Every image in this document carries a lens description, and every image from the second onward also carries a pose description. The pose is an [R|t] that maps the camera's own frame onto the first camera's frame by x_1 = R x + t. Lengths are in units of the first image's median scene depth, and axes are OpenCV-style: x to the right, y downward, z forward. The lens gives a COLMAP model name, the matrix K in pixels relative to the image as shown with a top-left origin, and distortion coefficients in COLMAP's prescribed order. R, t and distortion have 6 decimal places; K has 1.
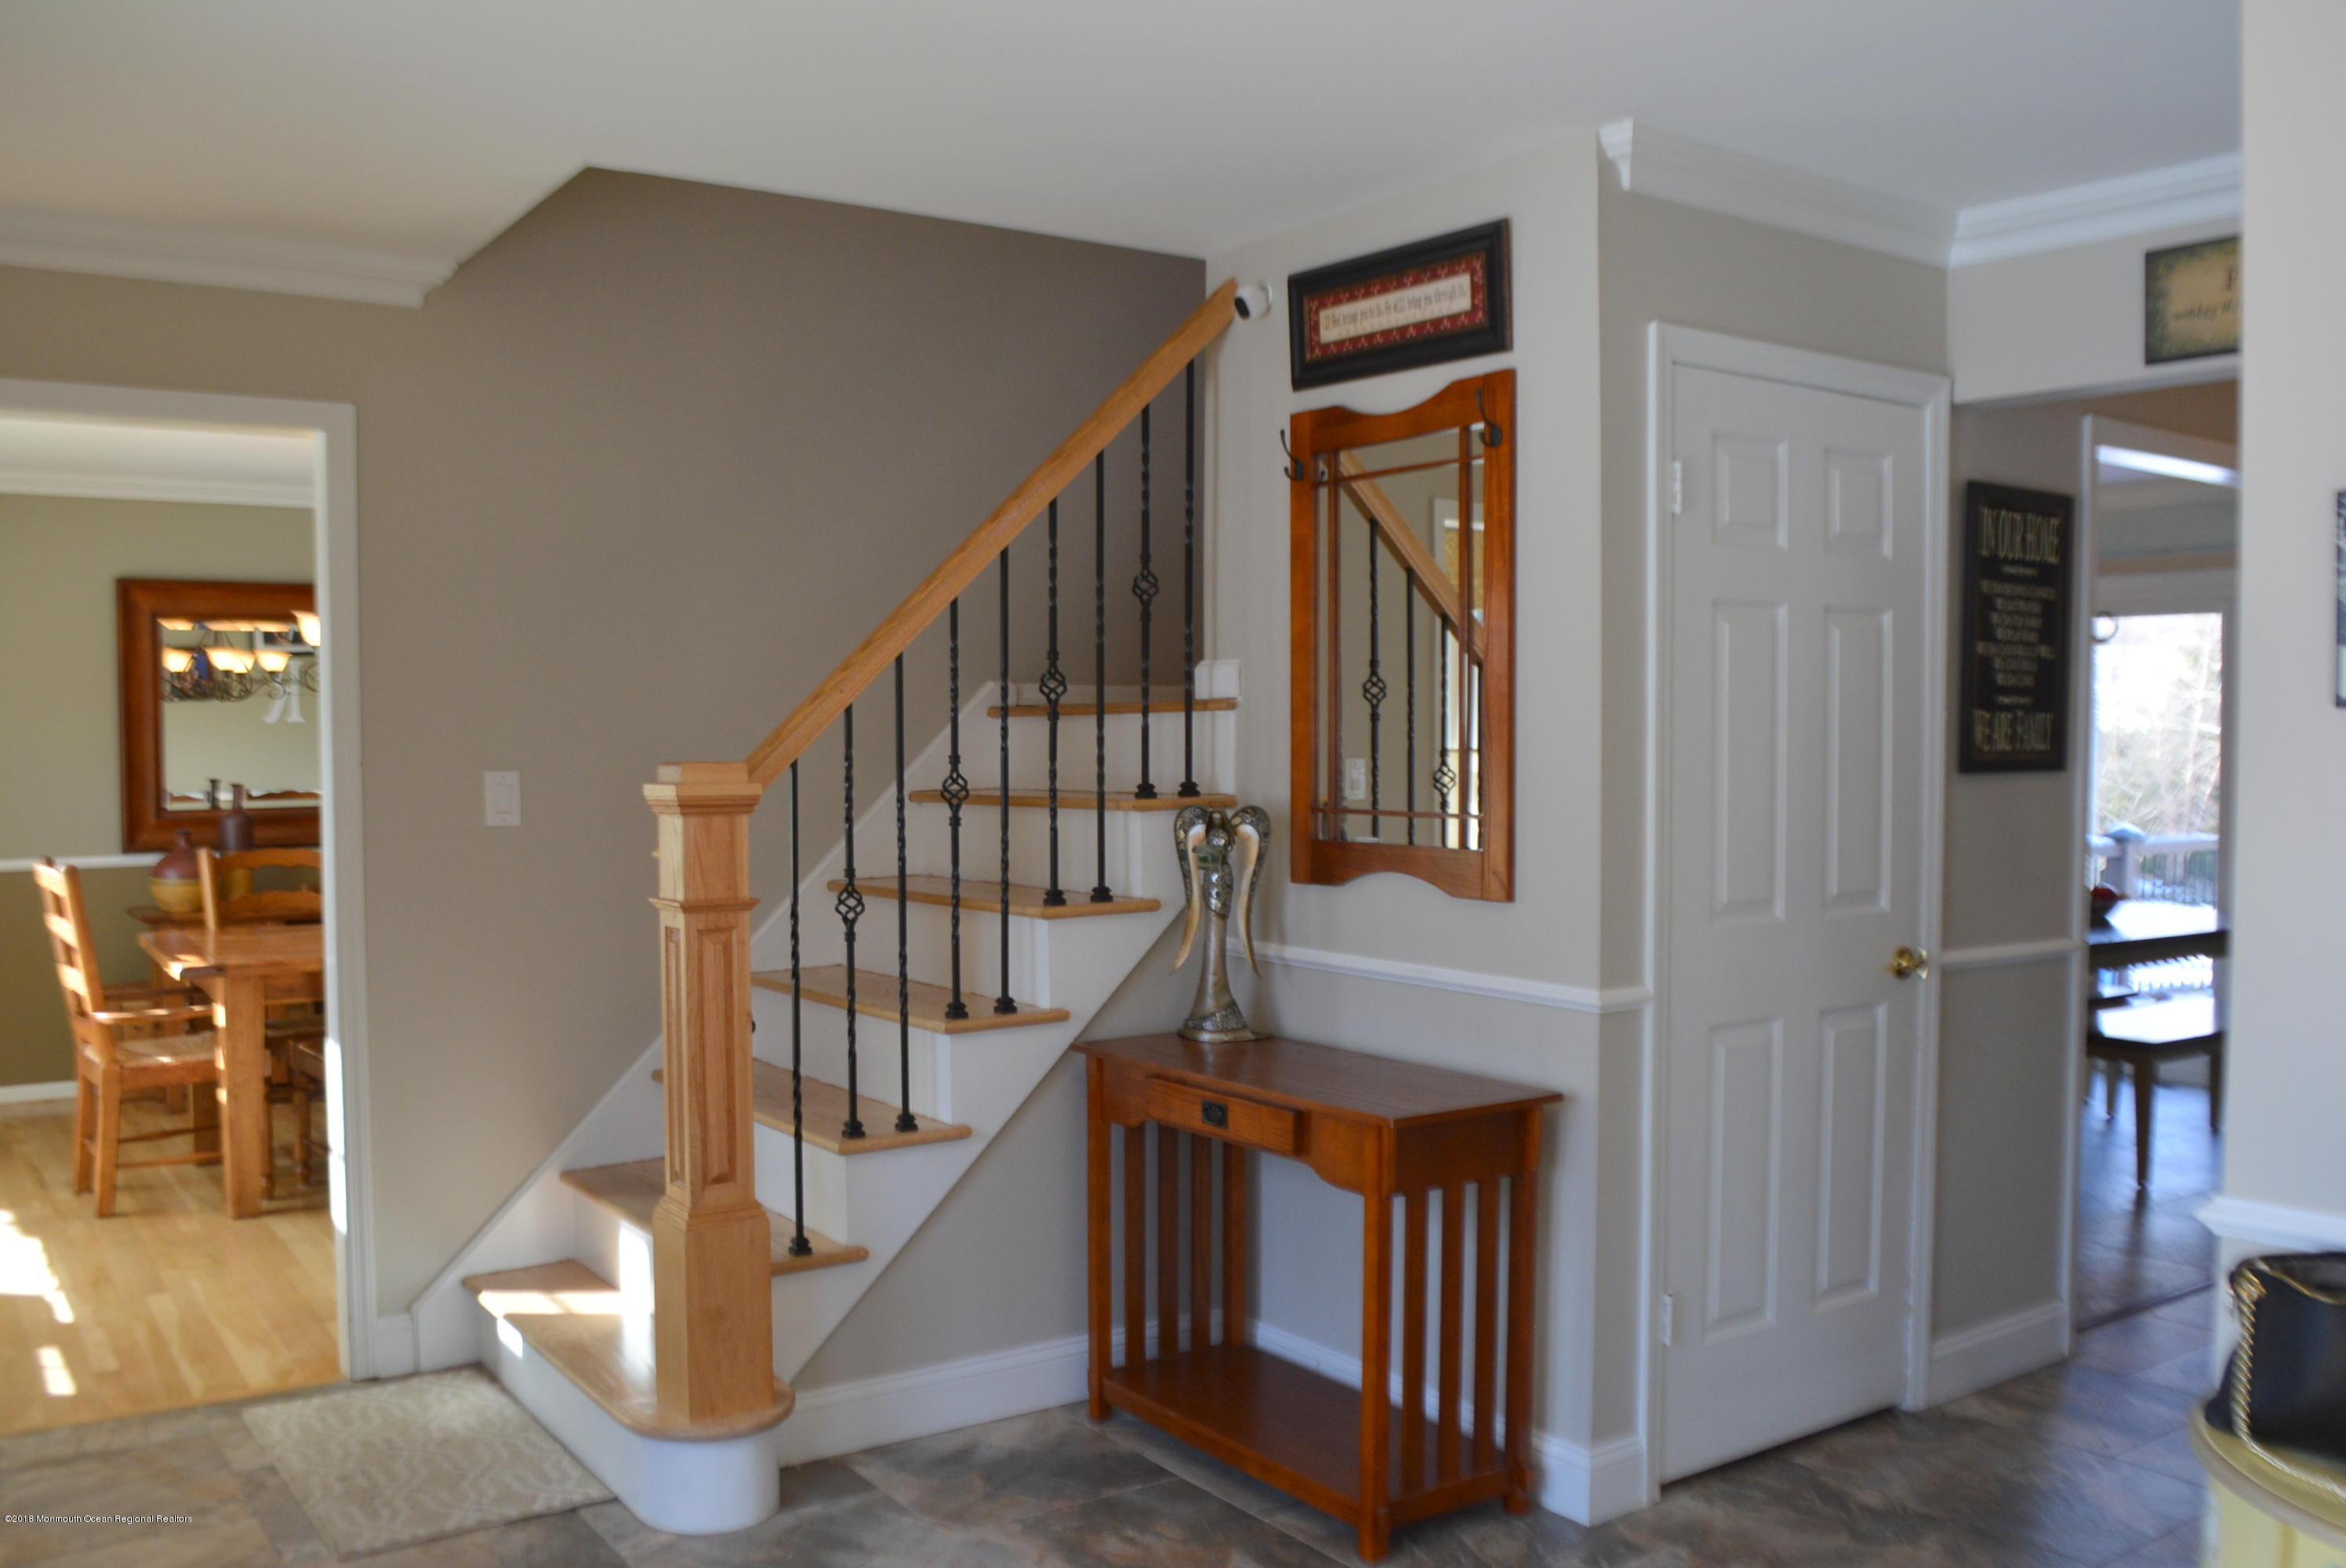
lens RADIAL K [[1982.1, 0, 1173.0], [0, 1982.1, 784.0], [0, 0, 1]] dist [-0.045498, -0.002463]
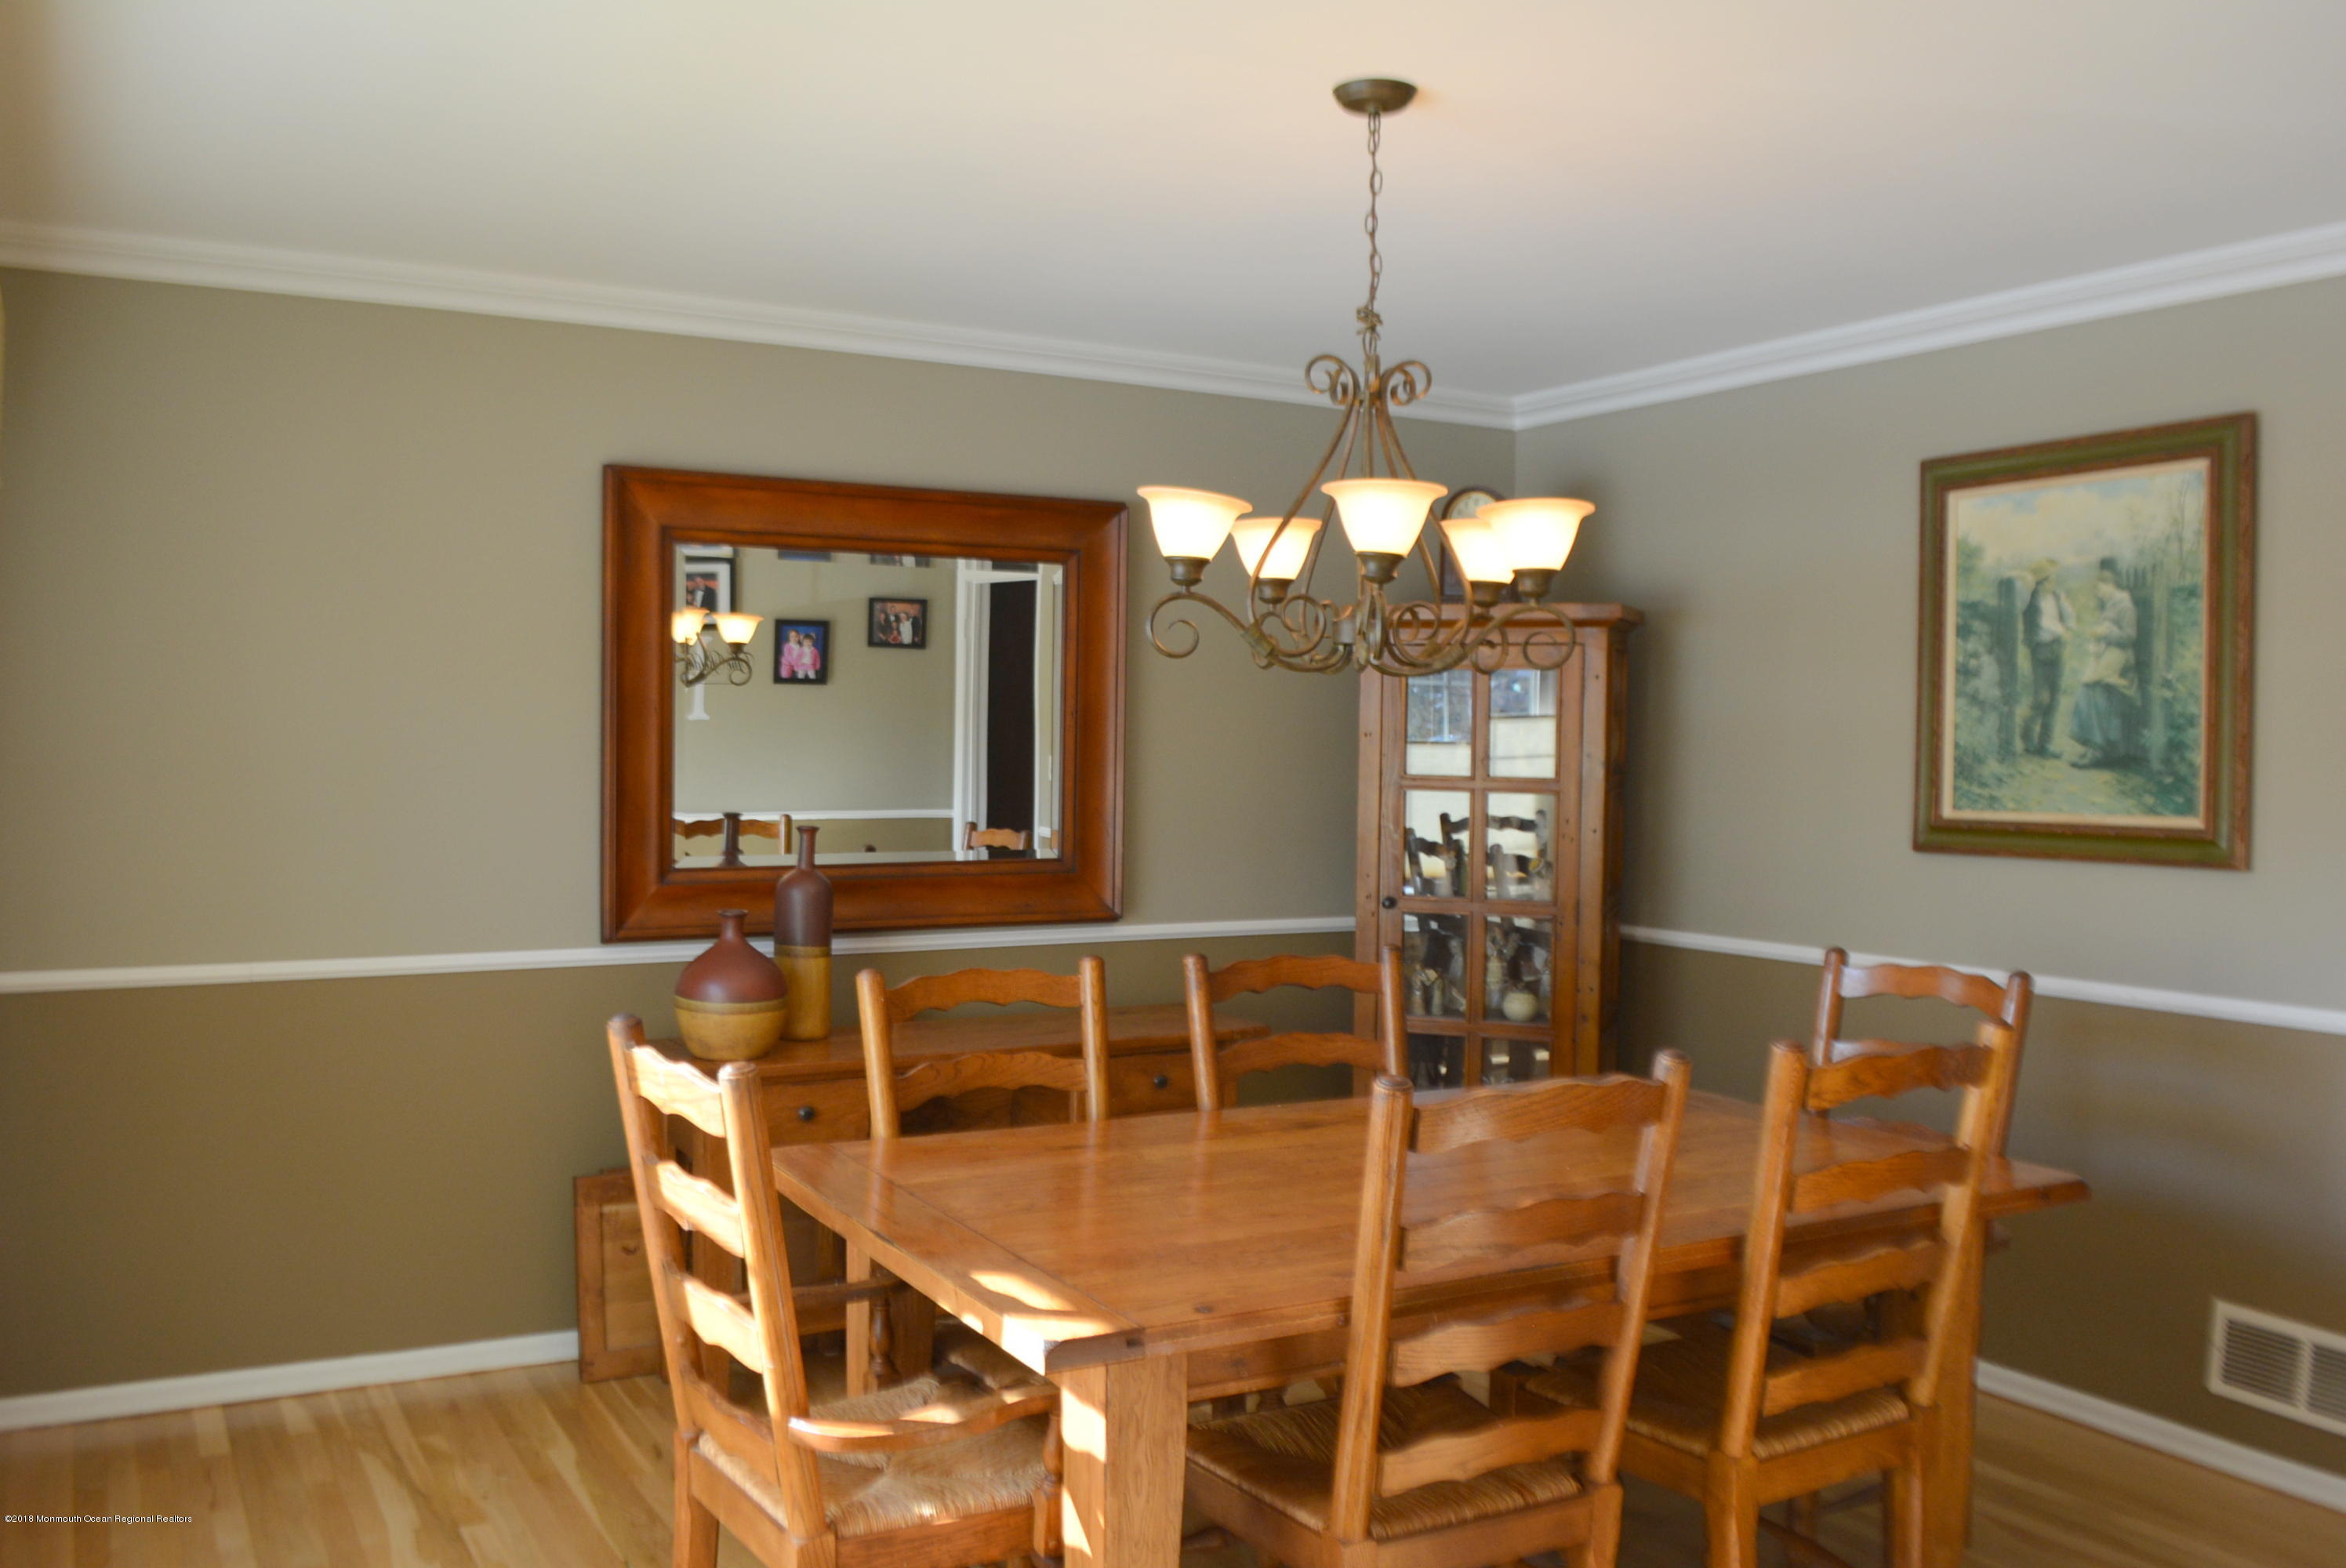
lens RADIAL K [[1982.1, 0, 1173.0], [0, 1982.1, 784.0], [0, 0, 1]] dist [-0.045498, -0.002463]
pose [[0.994436, 0.010877, -0.104776, -0.419199], [-0.011969, 0.999880, -0.009798, -0.011169], [0.104657, 0.010997, 0.994448, 0.582812]]
